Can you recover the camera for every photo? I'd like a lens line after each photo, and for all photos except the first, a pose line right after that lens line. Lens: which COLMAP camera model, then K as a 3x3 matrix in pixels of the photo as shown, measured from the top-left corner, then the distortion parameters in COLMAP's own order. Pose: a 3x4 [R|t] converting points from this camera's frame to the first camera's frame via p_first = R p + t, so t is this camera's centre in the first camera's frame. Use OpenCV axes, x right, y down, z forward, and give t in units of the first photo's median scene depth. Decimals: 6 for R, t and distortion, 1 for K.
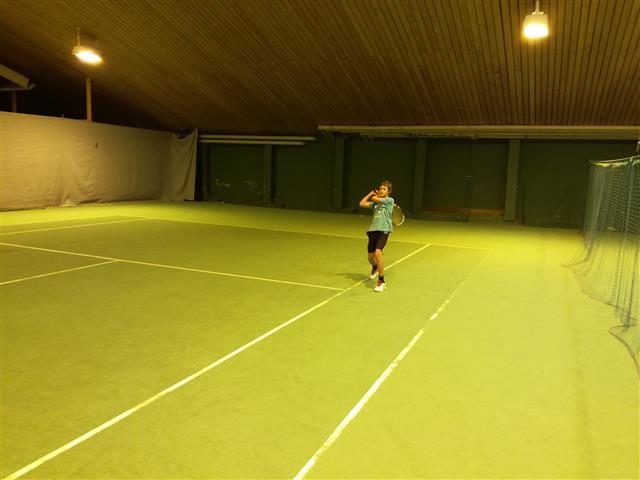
lens RADIAL K [[528.1, 0, 316.2], [0, 528.1, 240.3], [0, 0, 1]] dist [0.073582, -0.126649]
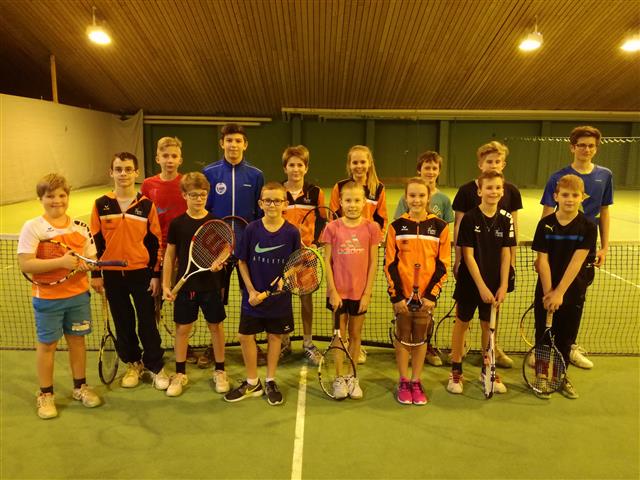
lens RADIAL K [[528.1, 0, 316.2], [0, 528.1, 240.3], [0, 0, 1]] dist [0.073582, -0.126649]
pose [[0.911797, -0.096726, 0.399086, -0.406868], [0.077100, 0.994904, 0.064980, -0.011042], [-0.403337, -0.028479, 0.914608, -0.037574]]
